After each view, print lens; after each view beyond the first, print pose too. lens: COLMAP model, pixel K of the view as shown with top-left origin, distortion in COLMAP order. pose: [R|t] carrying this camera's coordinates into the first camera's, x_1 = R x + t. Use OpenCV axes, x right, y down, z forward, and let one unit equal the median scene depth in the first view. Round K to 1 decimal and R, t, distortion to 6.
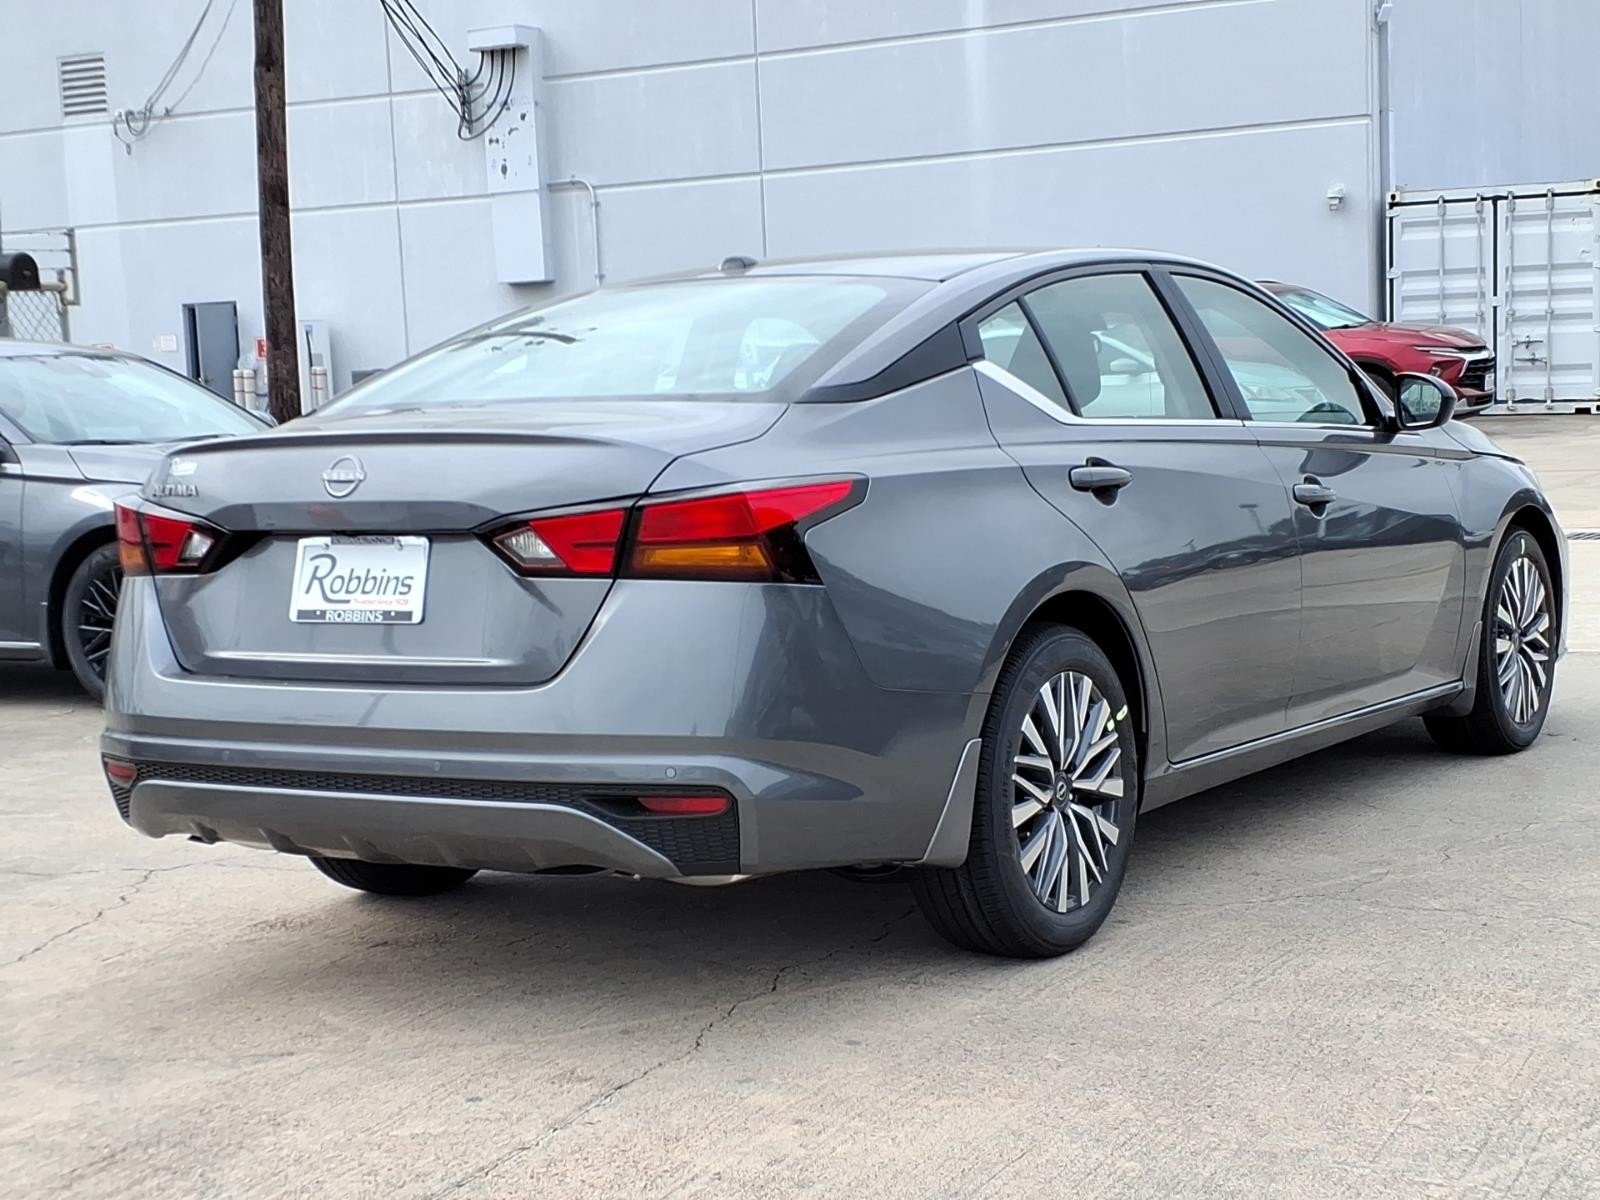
lens RADIAL K [[2611.7, 0, 776.1], [0, 2611.7, 600.7], [0, 0, 1]] dist [0.167619, -0.193521]
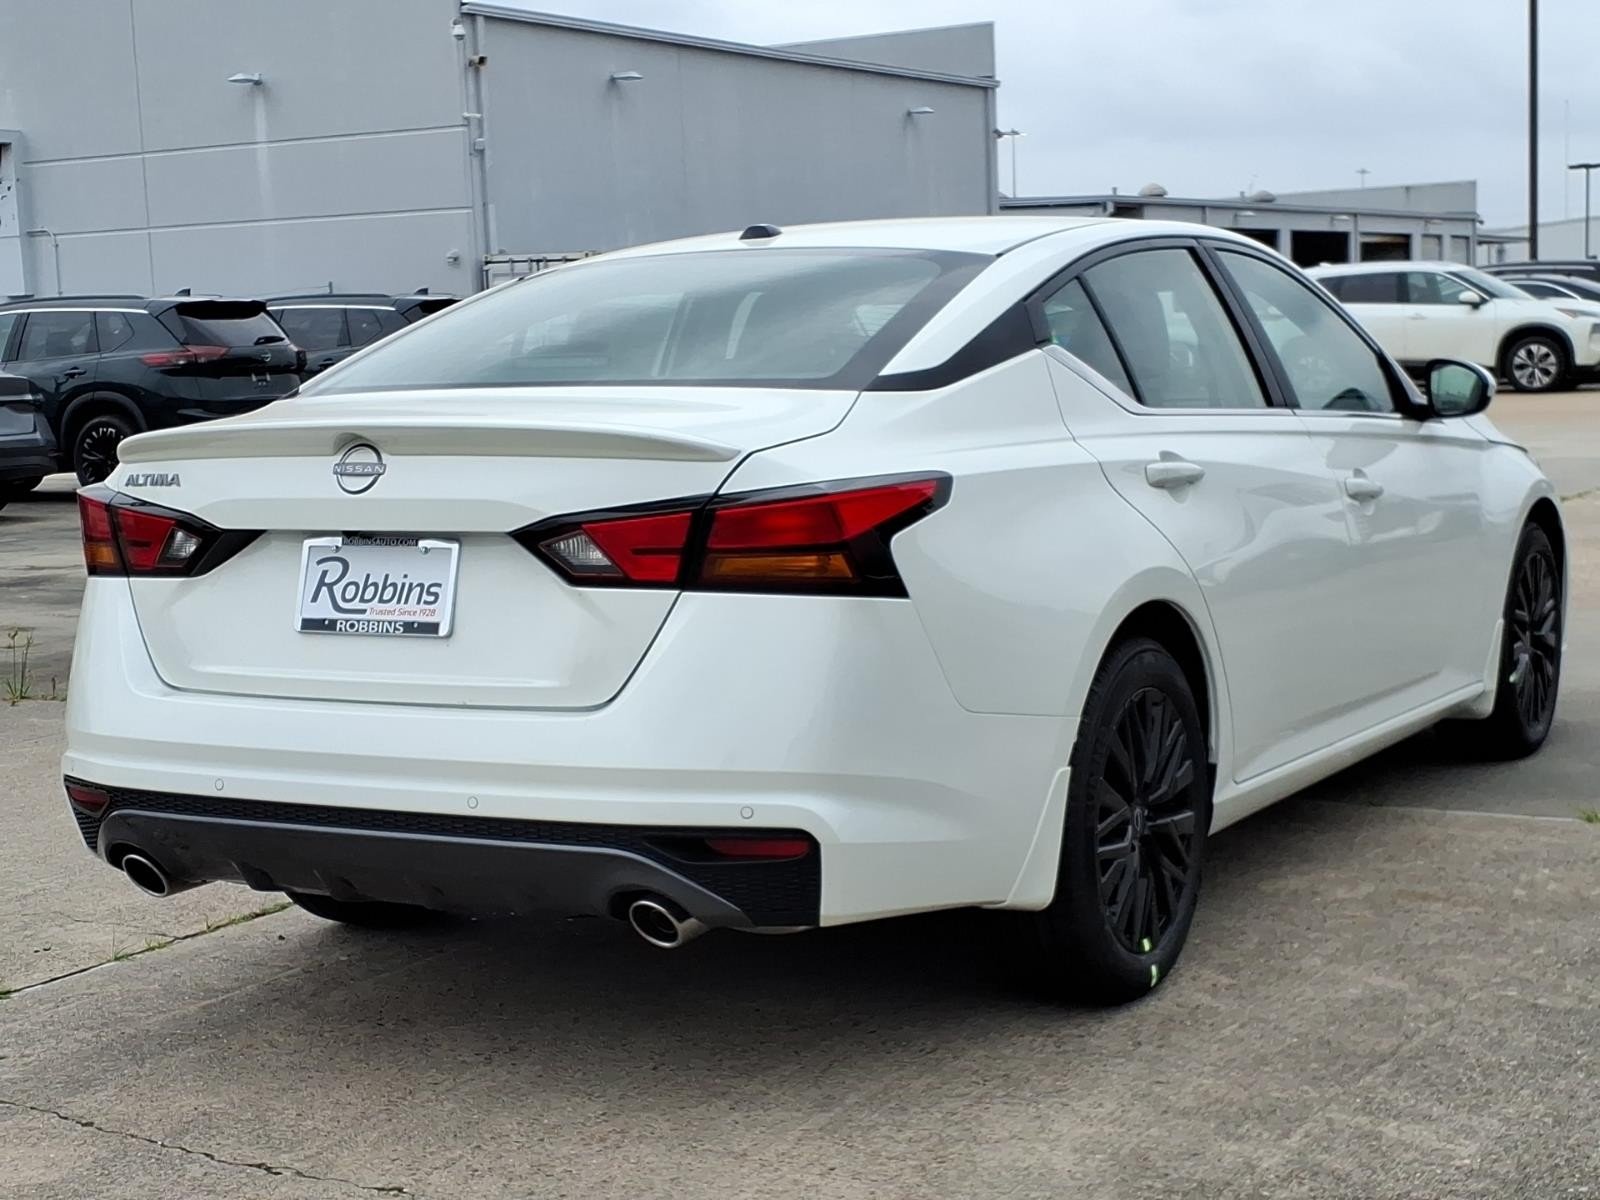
lens RADIAL K [[2611.7, 0, 776.1], [0, 2611.7, 600.7], [0, 0, 1]] dist [0.167619, -0.193521]
pose [[0.998355, 0.006197, 0.056991, -0.073733], [-0.006865, 0.999910, 0.011539, -0.014134], [-0.056915, -0.011911, 0.998308, 0.110673]]
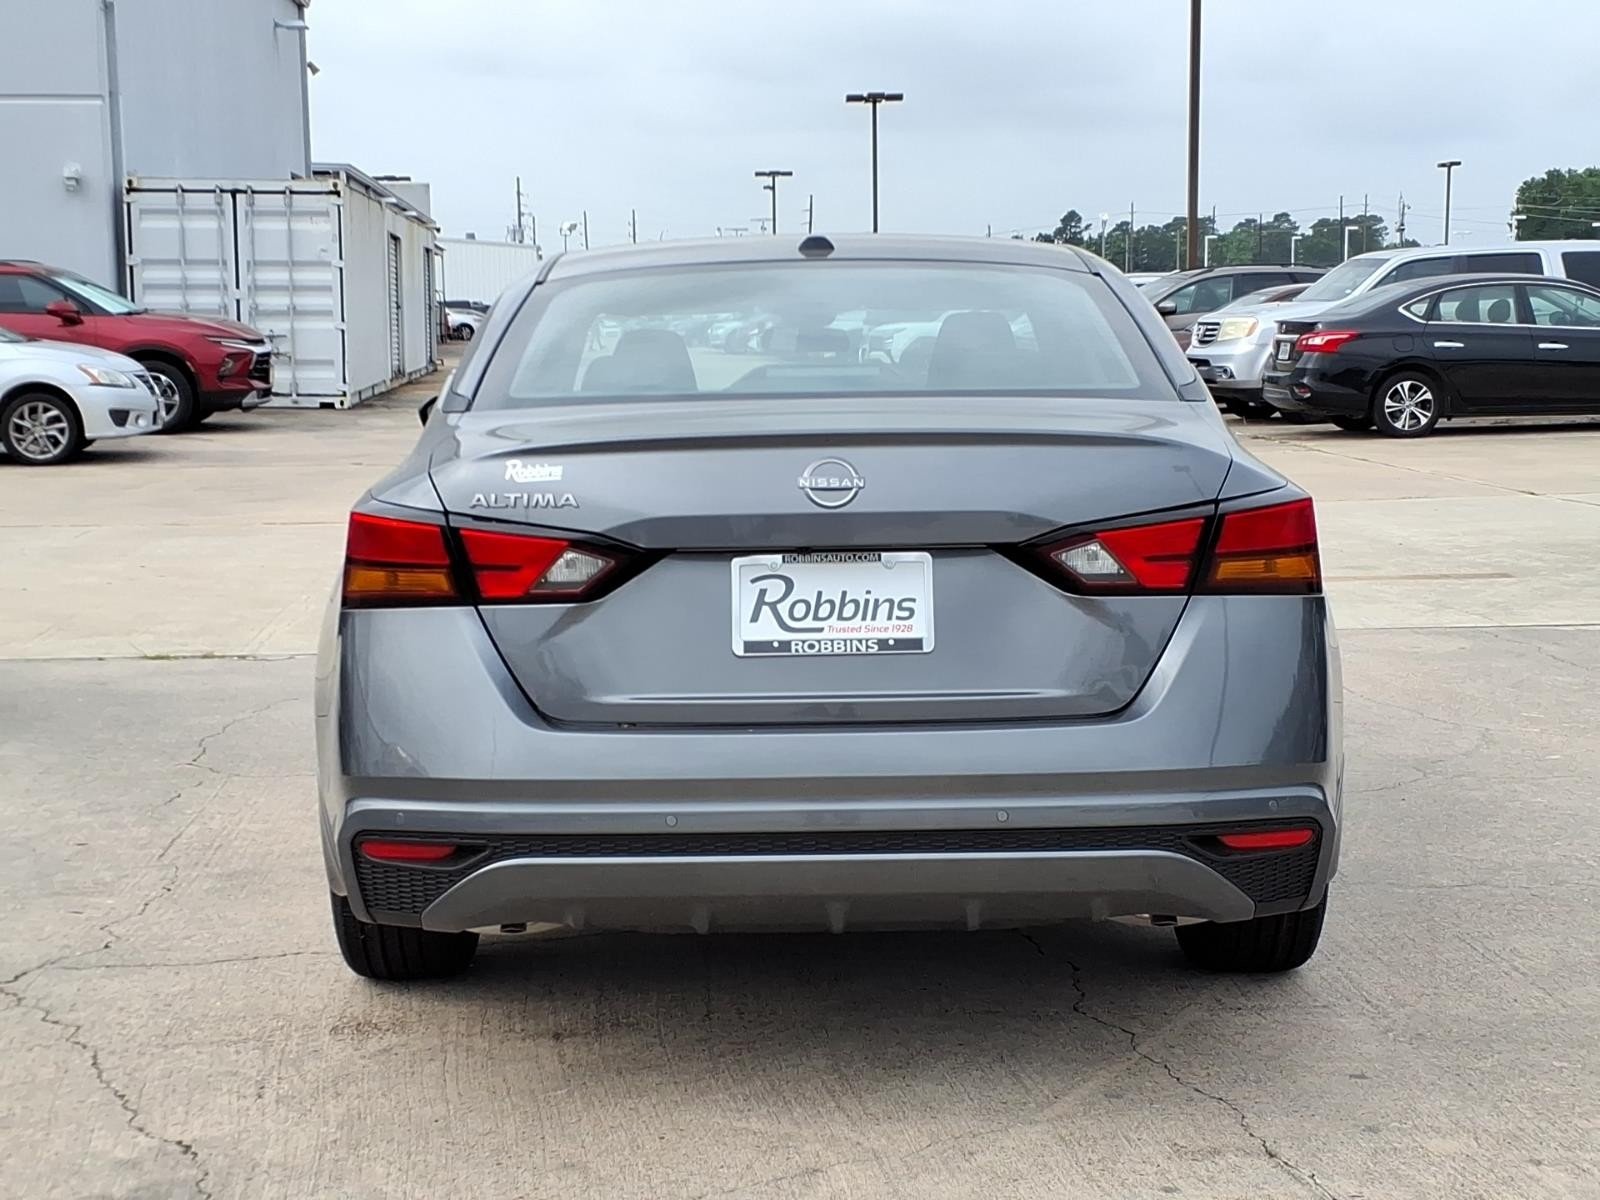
lens RADIAL K [[2611.7, 0, 776.1], [0, 2611.7, 600.7], [0, 0, 1]] dist [0.167619, -0.193521]
pose [[0.836520, -0.027292, 0.547257, -0.628229], [0.025015, 0.999620, 0.011615, -0.019047], [-0.547366, 0.003974, 0.836884, 0.295238]]
